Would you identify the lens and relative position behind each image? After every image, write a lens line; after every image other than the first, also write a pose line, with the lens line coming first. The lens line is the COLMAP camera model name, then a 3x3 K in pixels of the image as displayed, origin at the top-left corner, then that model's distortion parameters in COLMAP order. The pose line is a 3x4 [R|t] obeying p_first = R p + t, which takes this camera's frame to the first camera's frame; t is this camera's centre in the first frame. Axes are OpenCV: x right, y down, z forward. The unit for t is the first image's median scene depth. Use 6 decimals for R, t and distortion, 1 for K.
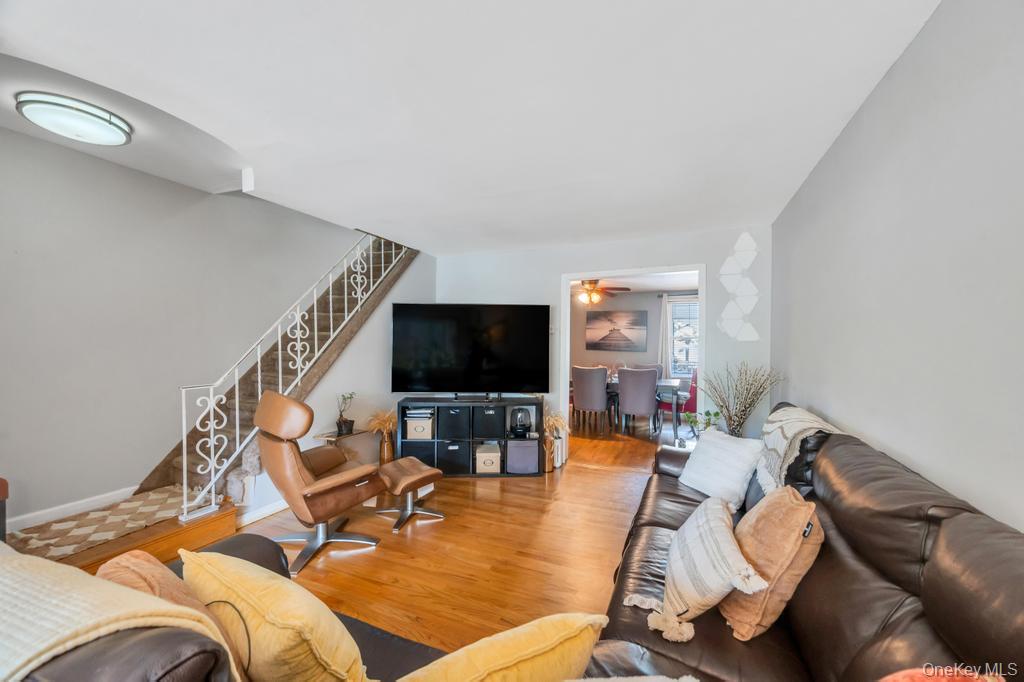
lens RADIAL K [[413.3, 0, 512.2], [0, 413.3, 349.3], [0, 0, 1]] dist [0.001505, 0.000107]
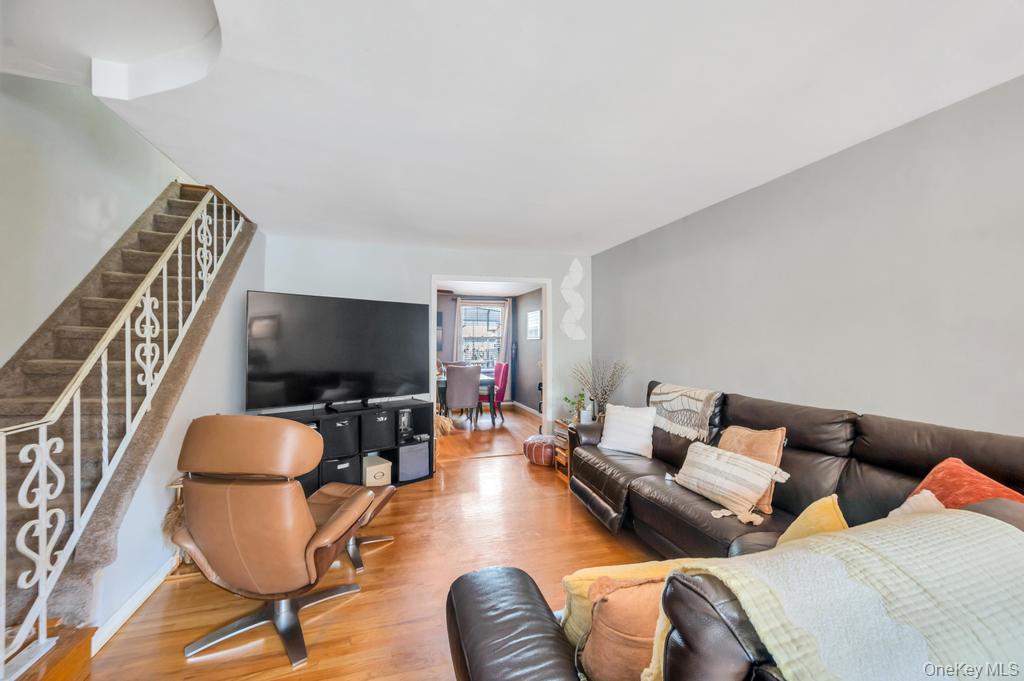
lens RADIAL K [[413.3, 0, 519.0], [0, 413.3, 337.3], [0, 0, 1]] dist [0.001505, 0.000107]
pose [[0.757910, 0.001781, 0.652356, -0.436745], [0.016415, 0.999628, -0.021799, -0.002792], [-0.652152, 0.027230, 0.757599, 0.114084]]
